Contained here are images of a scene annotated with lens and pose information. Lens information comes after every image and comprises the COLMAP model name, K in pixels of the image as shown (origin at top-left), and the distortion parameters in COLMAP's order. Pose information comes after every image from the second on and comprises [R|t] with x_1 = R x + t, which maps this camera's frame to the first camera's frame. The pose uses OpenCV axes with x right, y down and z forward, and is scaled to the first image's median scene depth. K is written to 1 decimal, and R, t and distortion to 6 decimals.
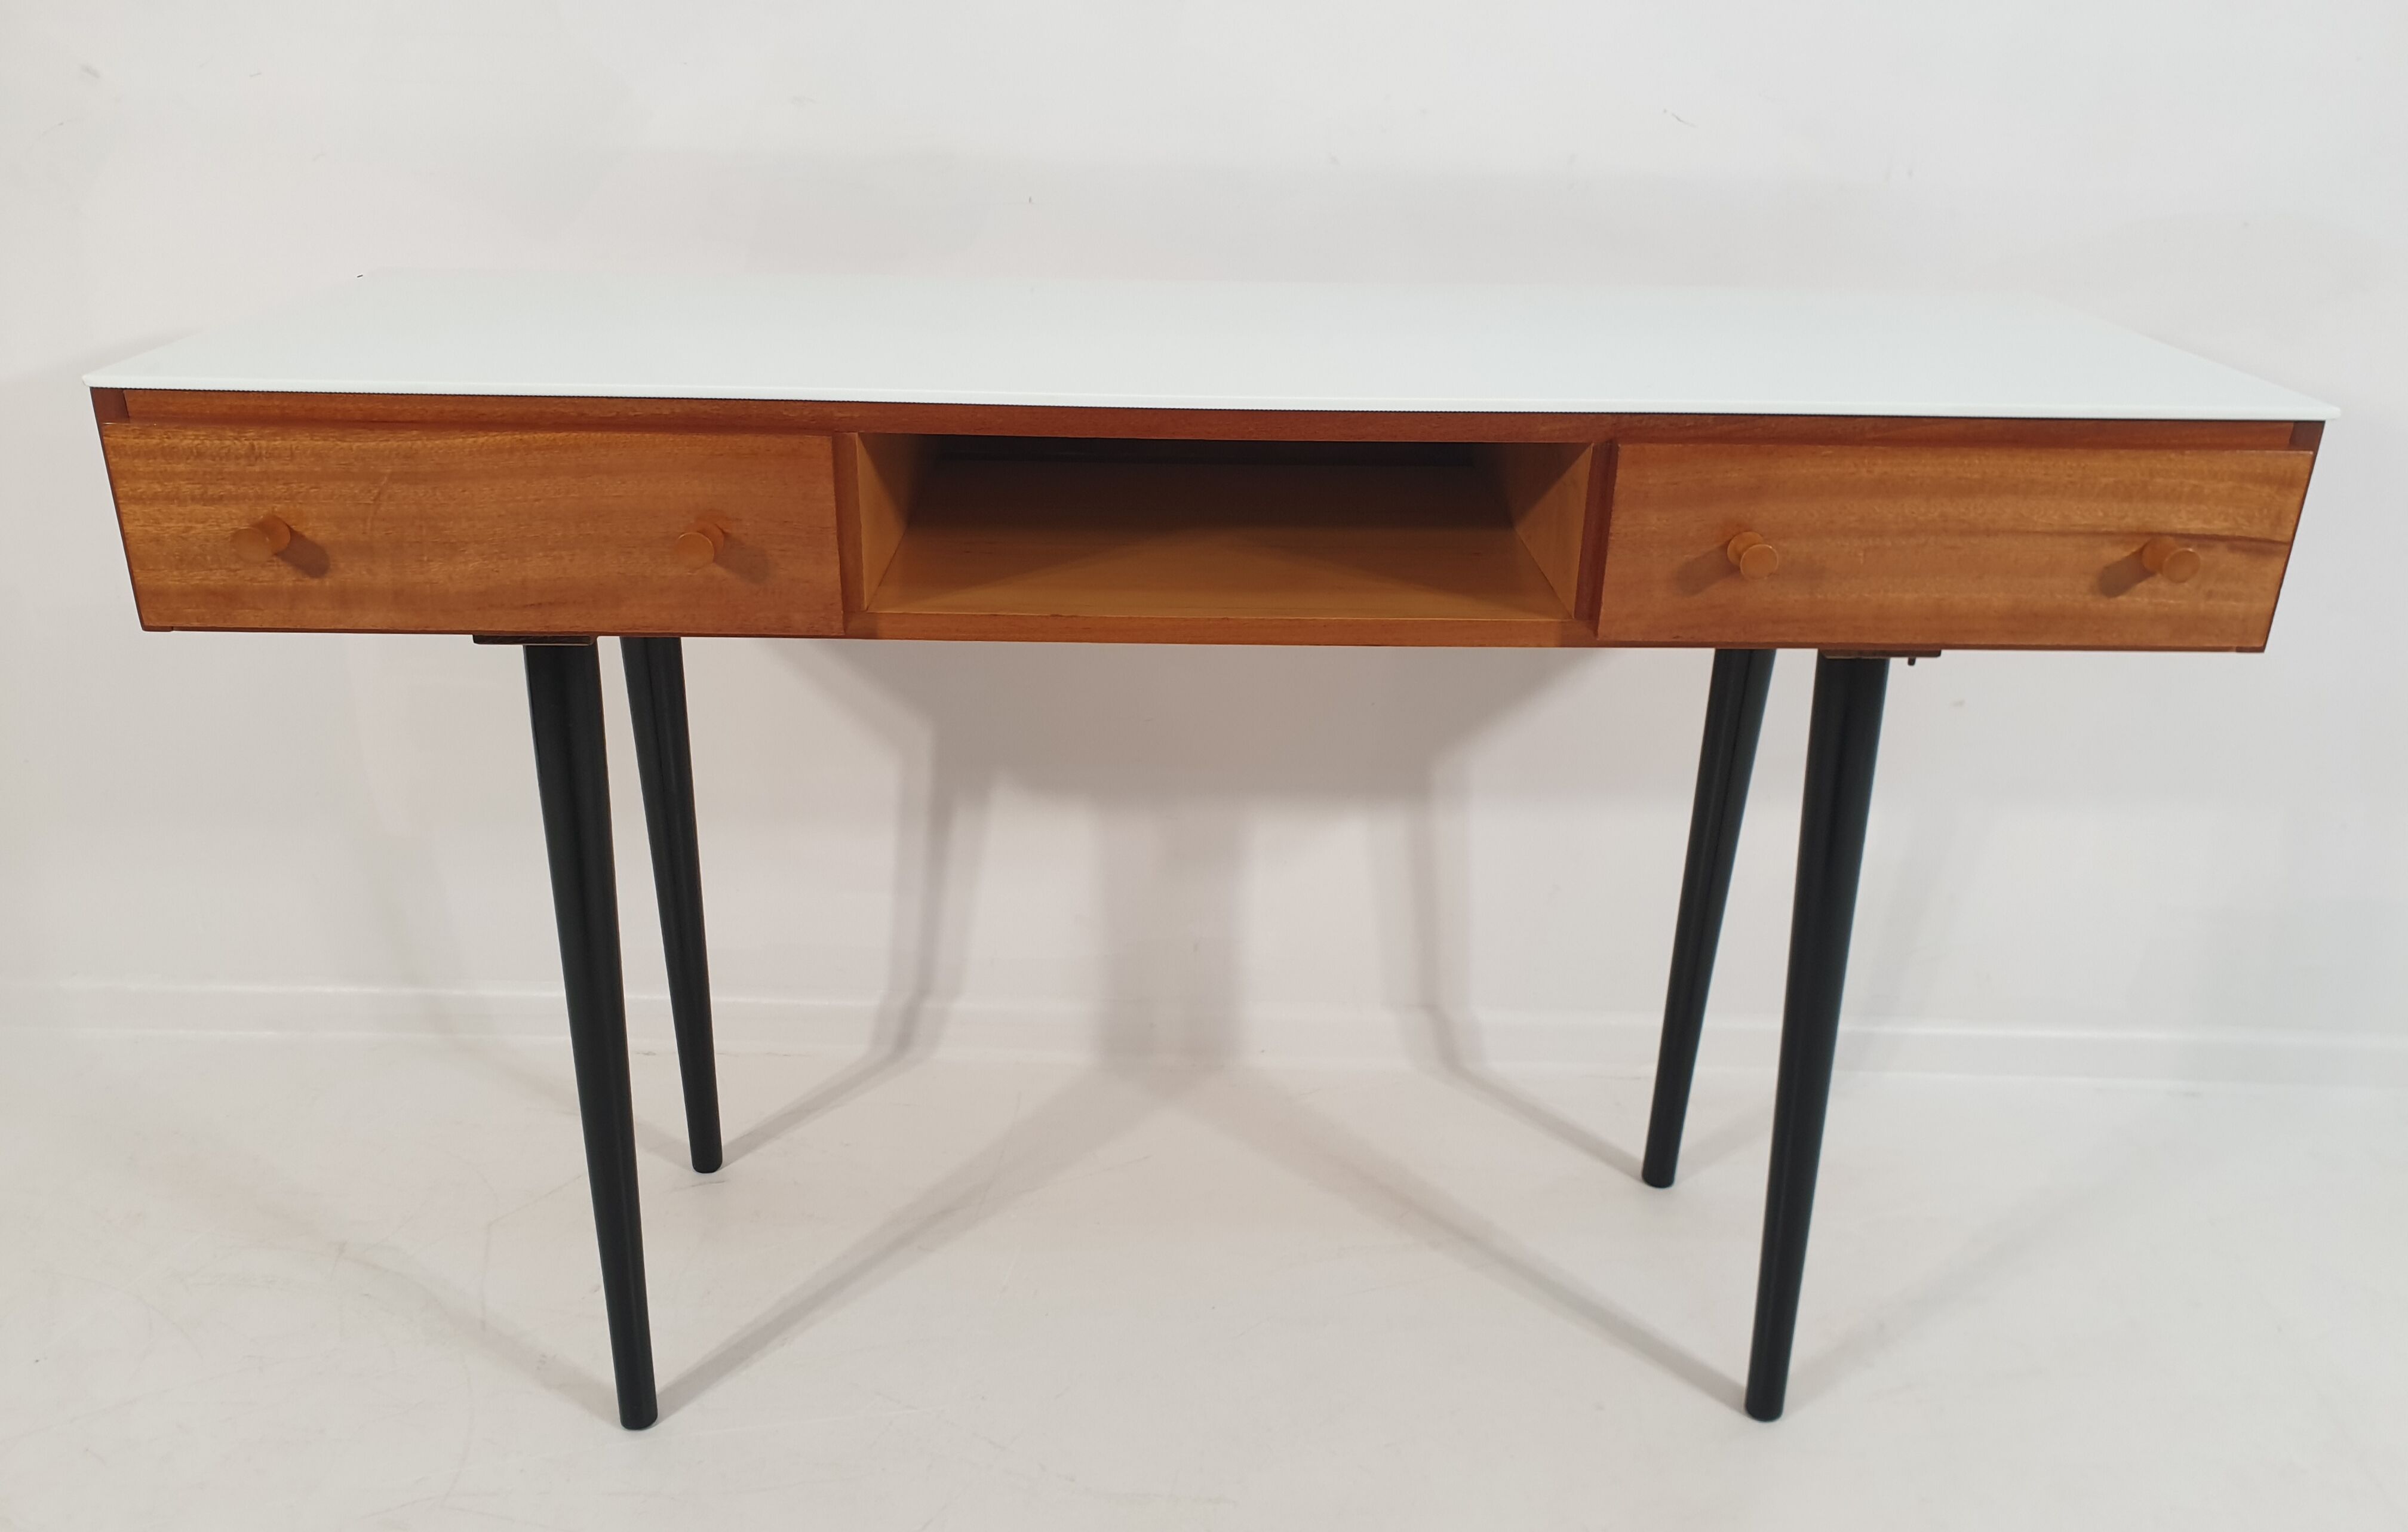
lens RADIAL K [[1838.5, 0, 1200.7], [0, 1838.5, 706.1], [0, 0, 1]] dist [0.003392, 0.043281]
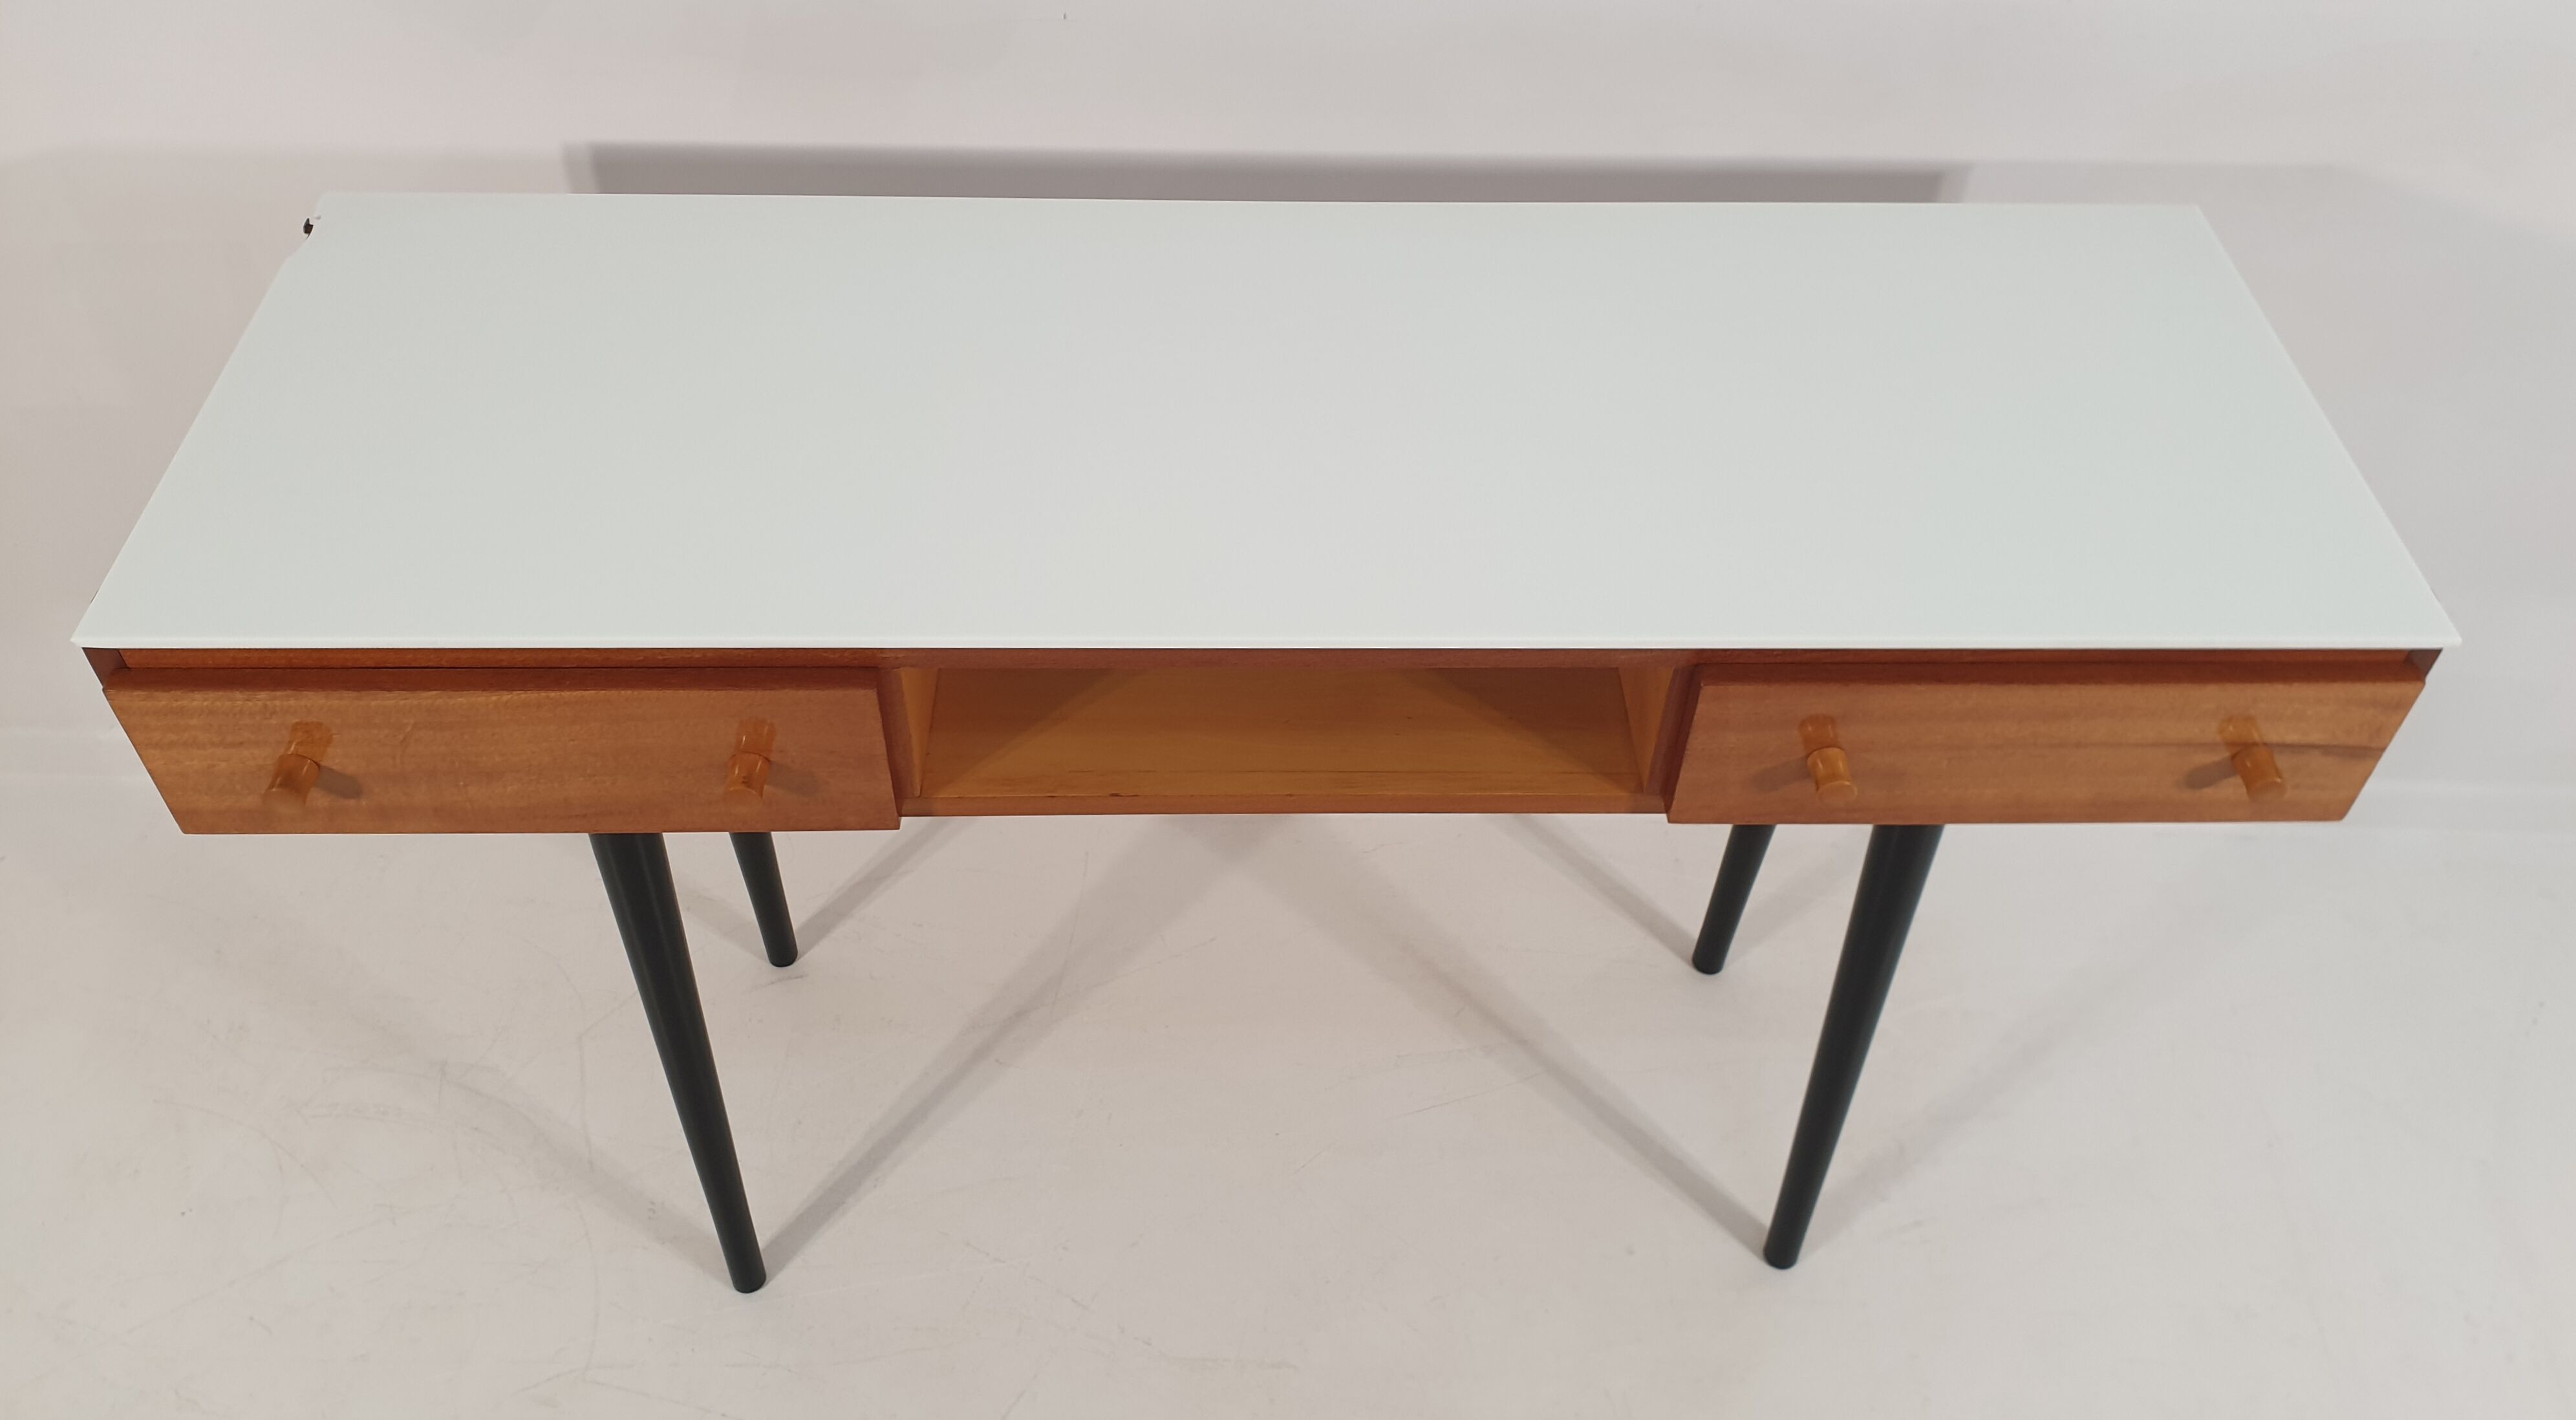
lens RADIAL K [[1980.8, 0, 1288.0], [0, 1980.8, 710.0], [0, 0, 1]] dist [0.046020, -0.066142]
pose [[0.999956, 0.002045, 0.009199, 0.003020], [-0.005309, 0.928790, 0.370568, -0.496715], [-0.007786, -0.370601, 0.928760, 0.039435]]
